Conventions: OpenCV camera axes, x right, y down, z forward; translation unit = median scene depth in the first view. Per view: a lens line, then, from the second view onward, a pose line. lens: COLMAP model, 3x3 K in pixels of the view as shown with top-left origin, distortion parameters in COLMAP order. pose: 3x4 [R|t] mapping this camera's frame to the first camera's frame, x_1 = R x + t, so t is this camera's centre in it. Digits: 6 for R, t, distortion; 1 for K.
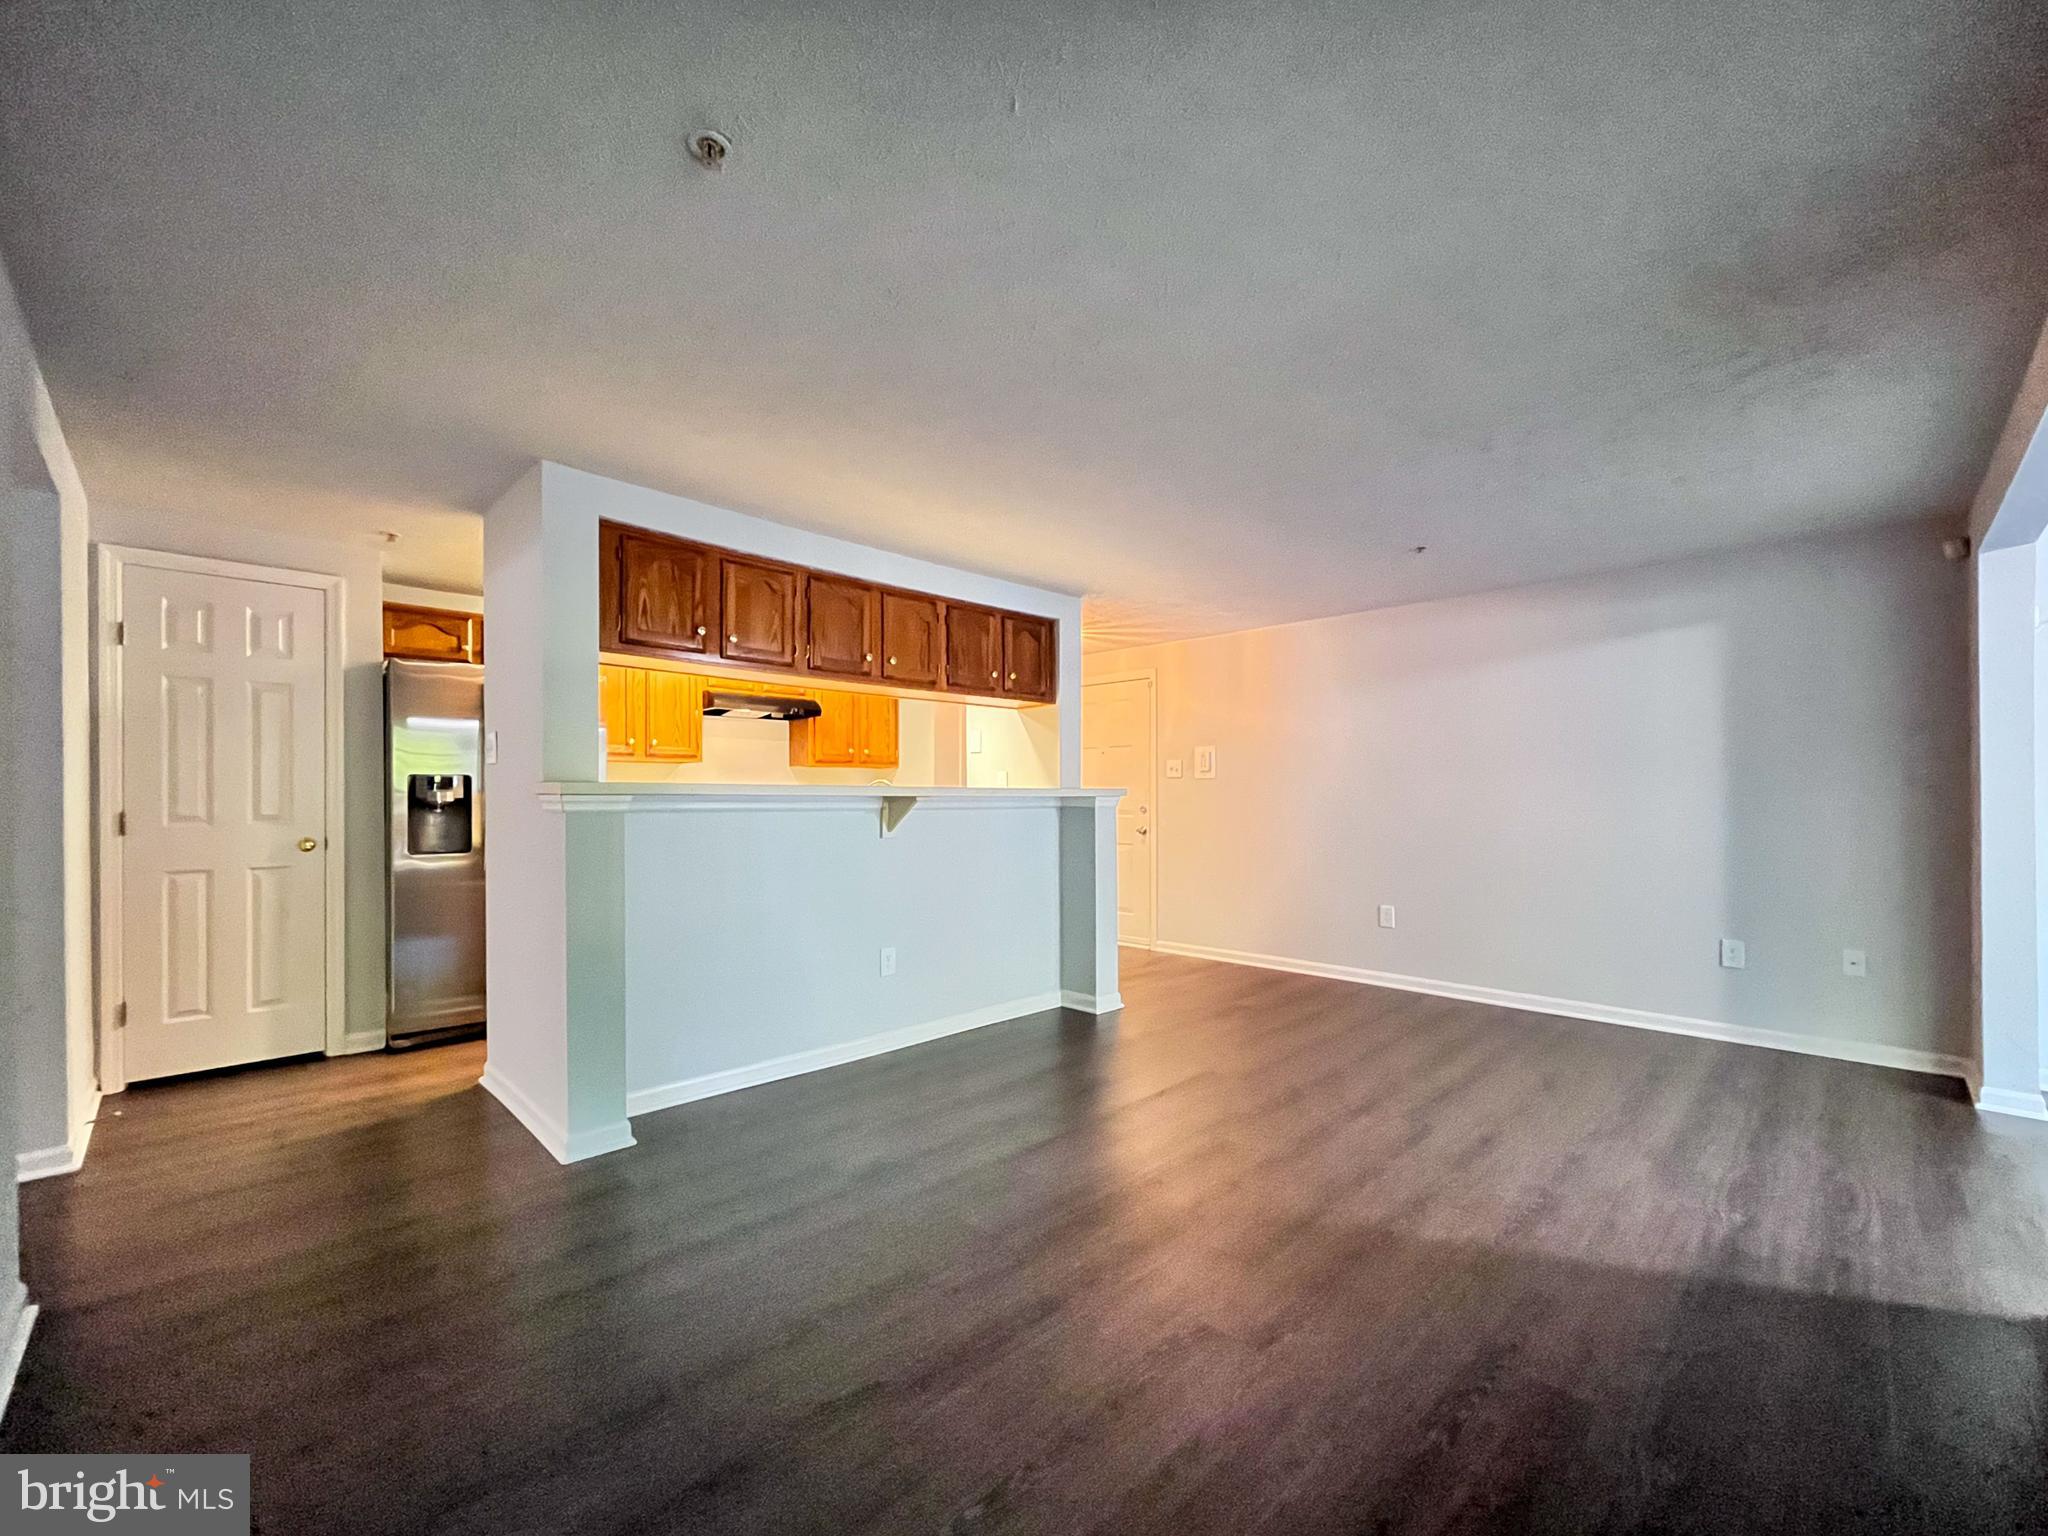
lens RADIAL K [[818.8, 0, 1056.6], [0, 818.8, 791.1], [0, 0, 1]] dist [0.000032, 0.000163]
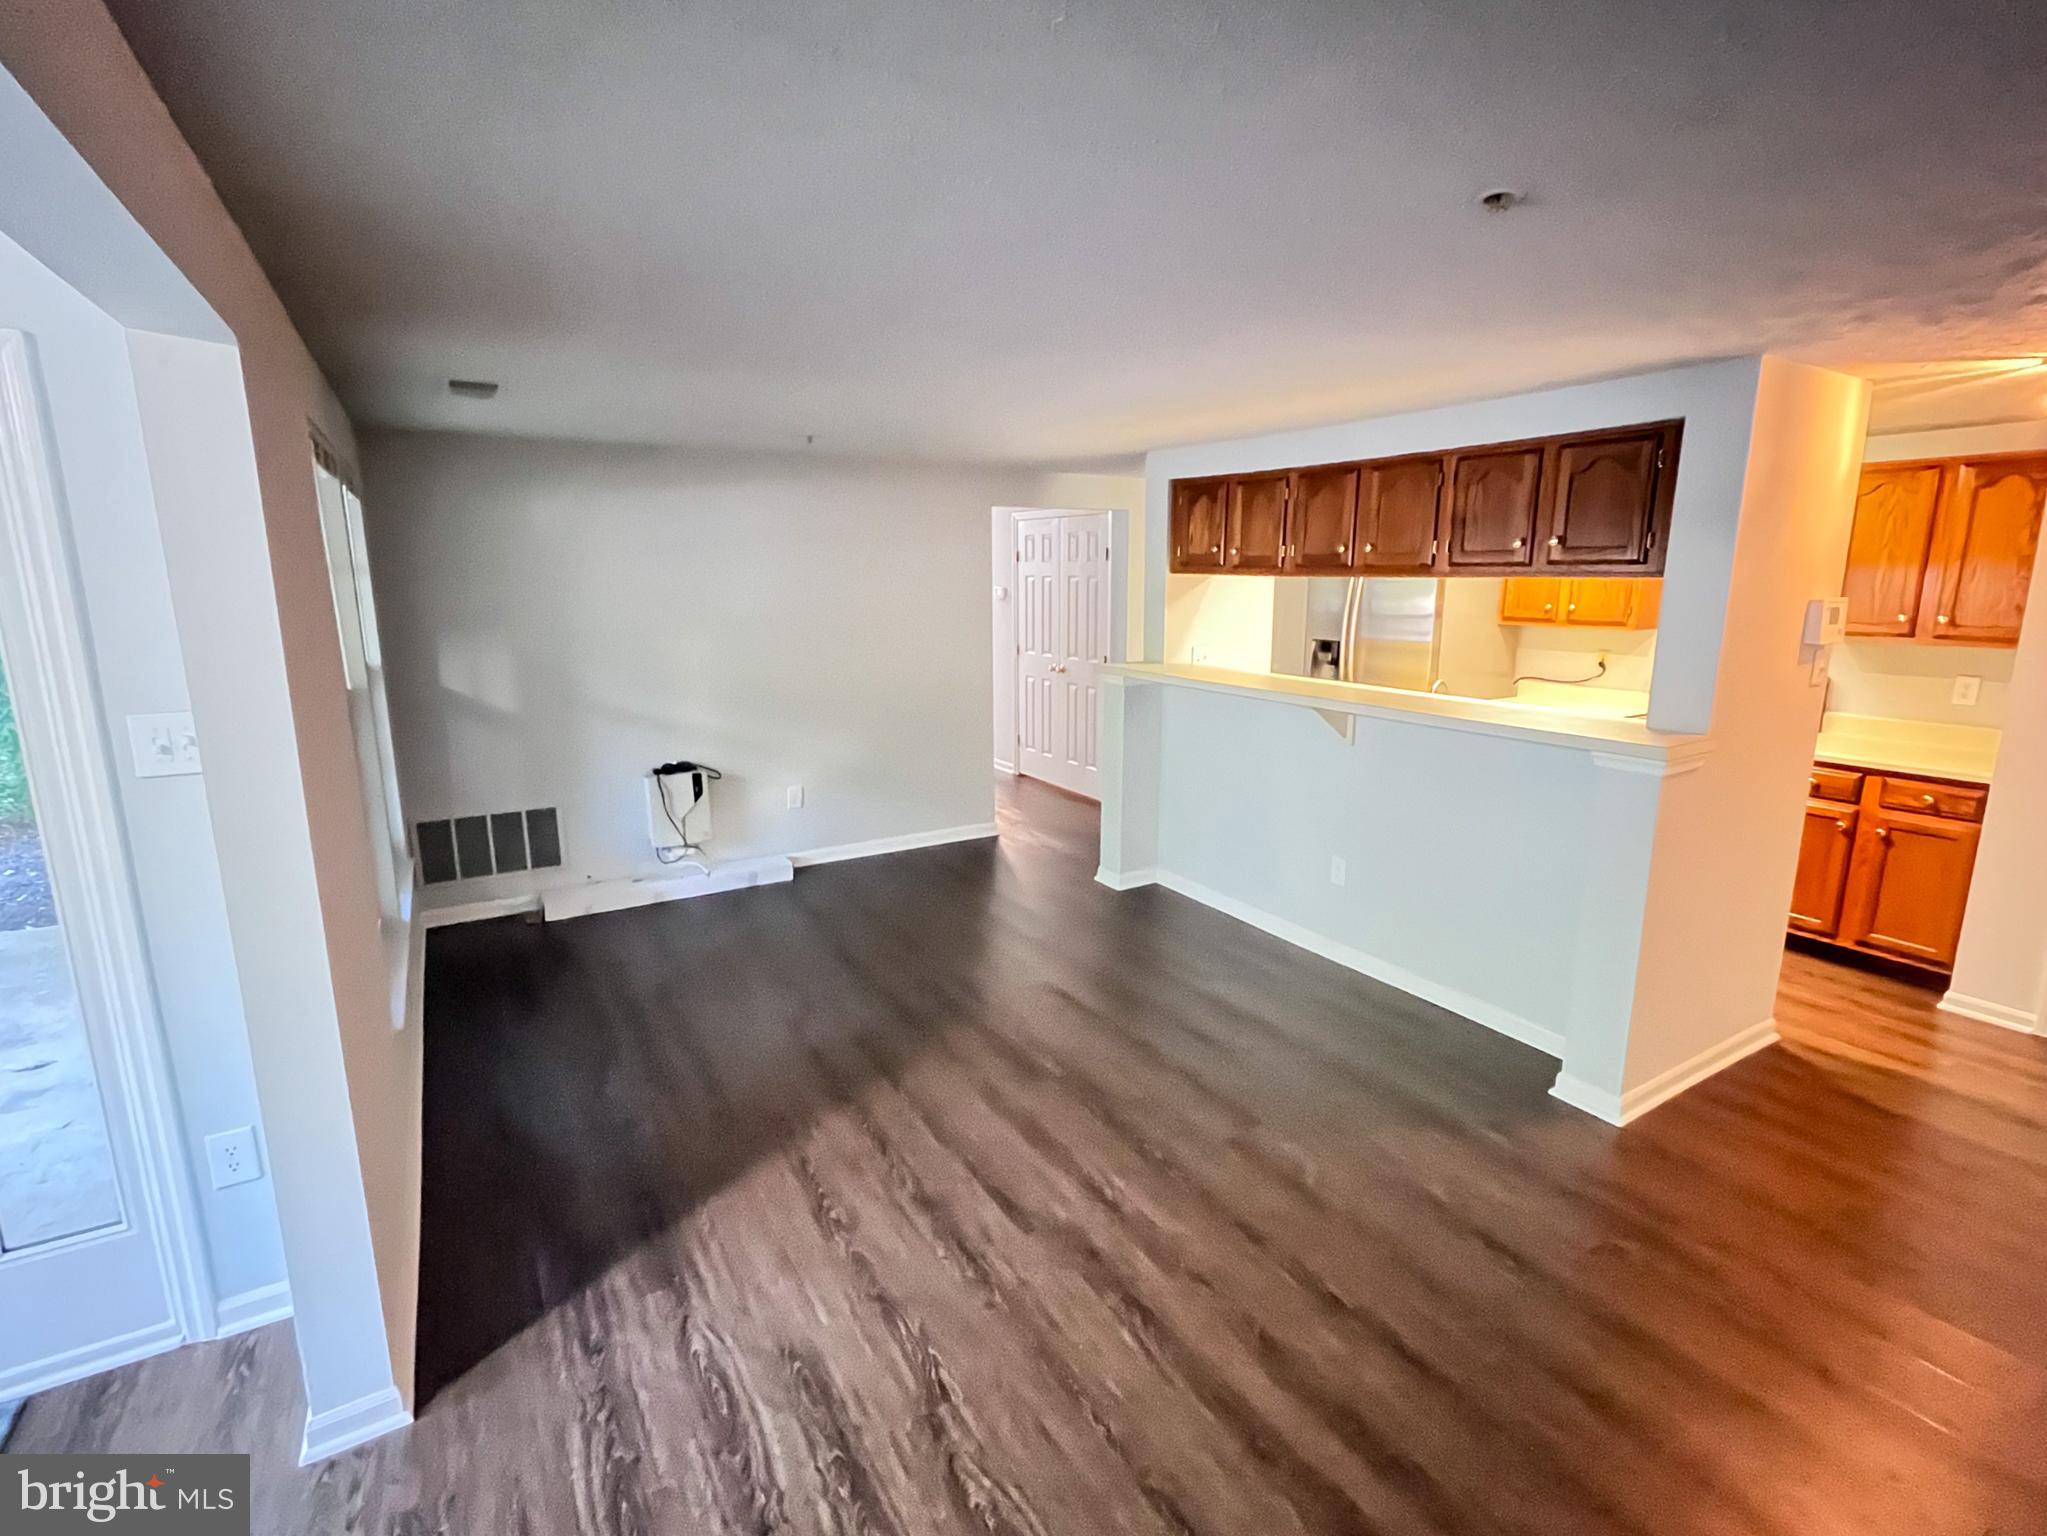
lens RADIAL K [[947.4, 0, 1021.5], [0, 947.4, 762.2], [0, 0, 1]] dist [-0.001869, -0.000280]
pose [[-0.241489, 0.195795, -0.950446, 0.823207], [0.005065, 0.979675, 0.200529, -0.126321], [0.970390, 0.043612, -0.237573, 0.809806]]
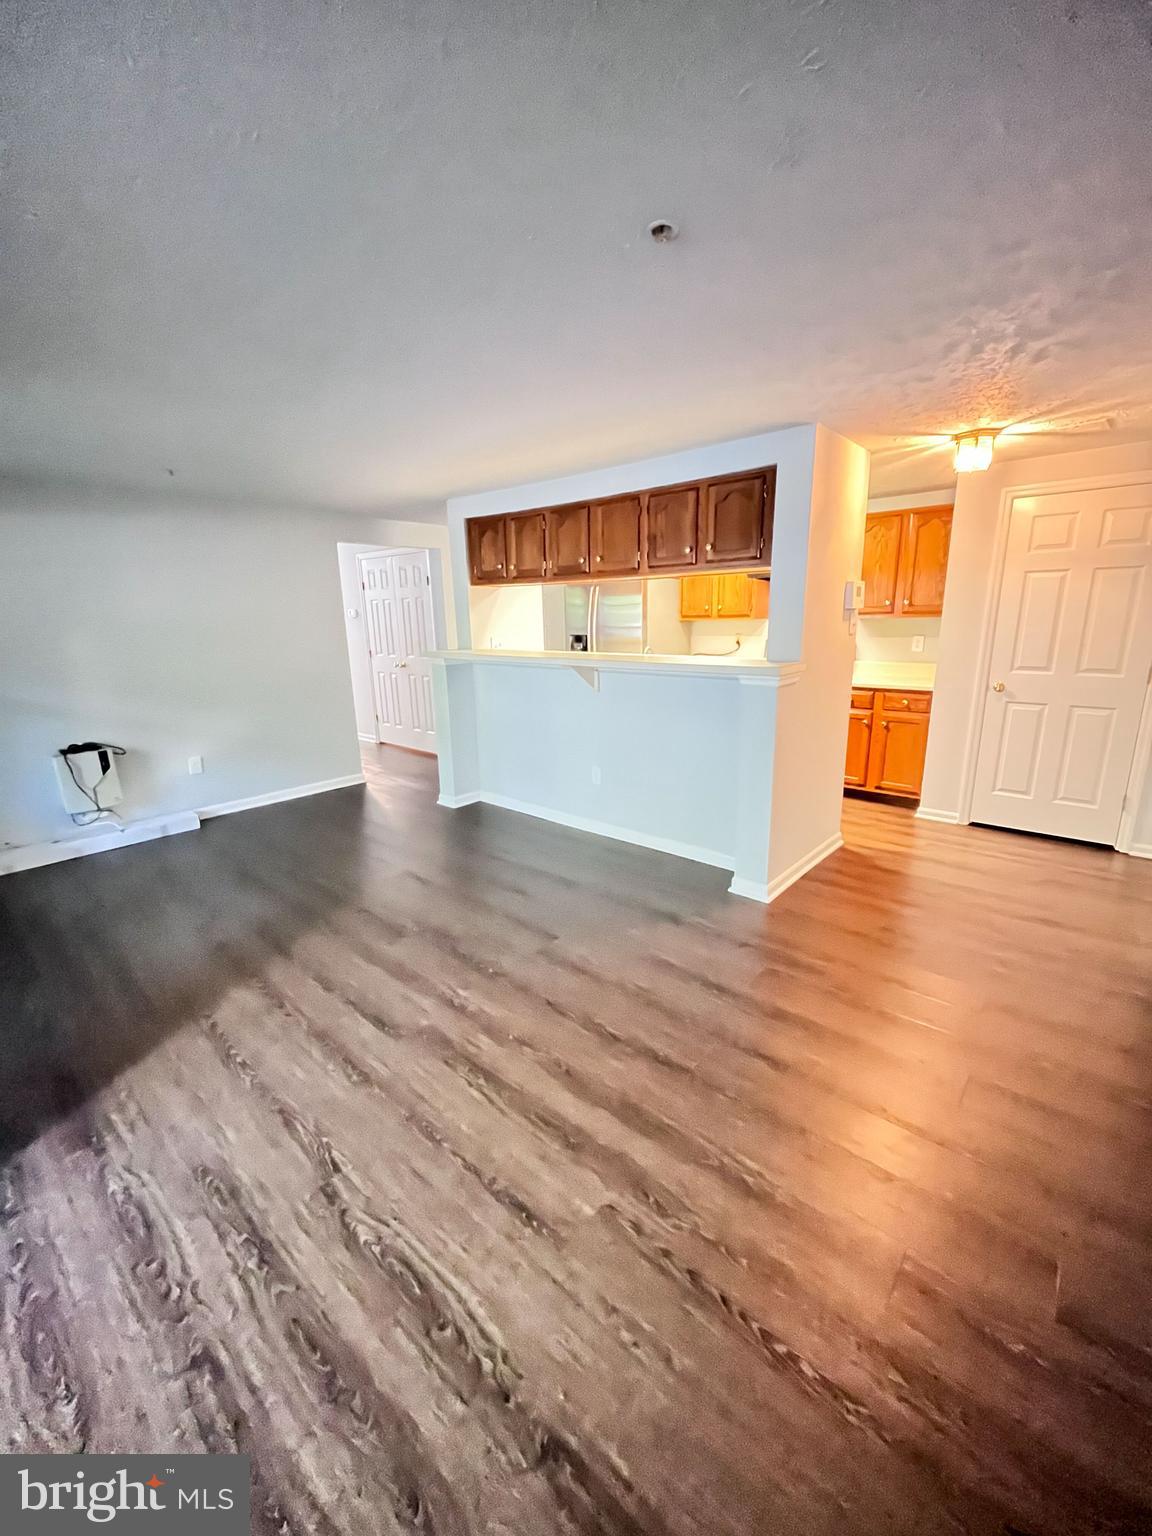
lens RADIAL K [[619.0, 0, 578.0], [0, 619.0, 771.8], [0, 0, 1]] dist [0.000286, 0.000001]
pose [[0.061507, 0.248277, -0.966734, 0.779994], [0.022411, 0.967981, 0.250023, -0.069031], [0.997855, -0.037043, 0.053973, 0.818626]]
